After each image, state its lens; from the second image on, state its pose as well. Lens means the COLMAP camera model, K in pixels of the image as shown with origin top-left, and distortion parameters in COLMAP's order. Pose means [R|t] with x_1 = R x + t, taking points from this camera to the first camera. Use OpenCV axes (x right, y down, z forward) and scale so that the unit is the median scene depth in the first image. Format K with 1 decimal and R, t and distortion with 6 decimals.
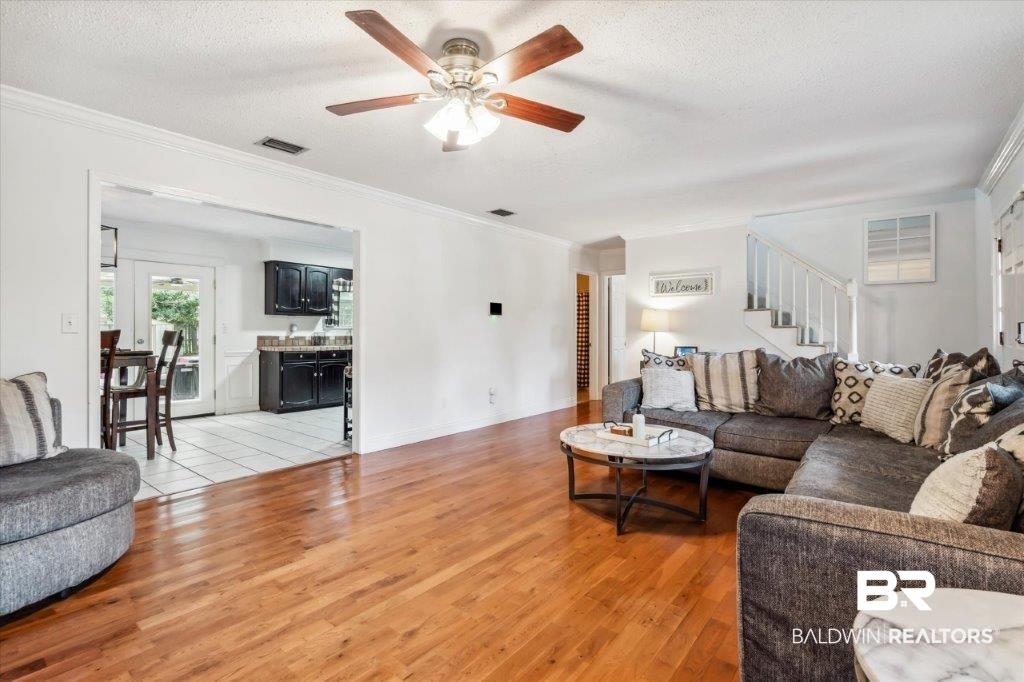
lens RADIAL K [[476.7, 0, 508.0], [0, 476.7, 336.2], [0, 0, 1]] dist [0.000680, -0.000601]
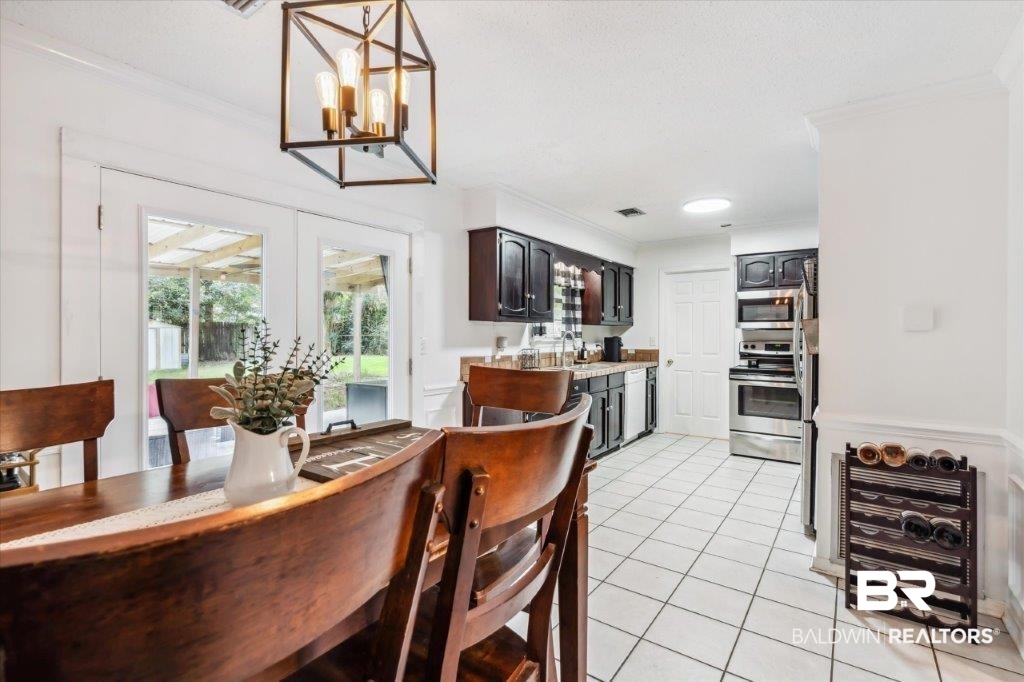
lens RADIAL K [[476.7, 0, 508.0], [0, 476.7, 336.2], [0, 0, 1]] dist [0.000680, -0.000601]
pose [[0.998970, 0.003992, 0.045199, -0.444583], [-0.004071, 0.999990, 0.001663, -0.024792], [-0.045192, -0.001846, 0.998977, 0.372576]]
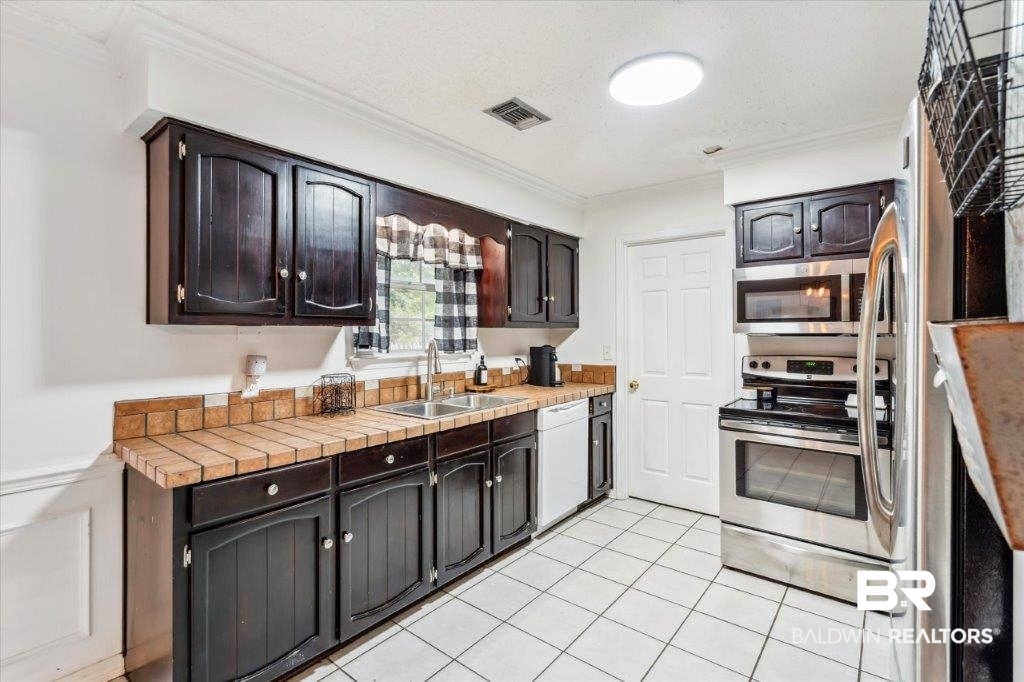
lens RADIAL K [[476.7, 0, 508.0], [0, 476.7, 336.2], [0, 0, 1]] dist [0.000680, -0.000601]
pose [[0.999931, -0.001076, -0.011663, -0.265985], [0.001122, 0.999992, 0.003915, -0.035560], [0.011658, -0.003928, 0.999924, 0.652276]]
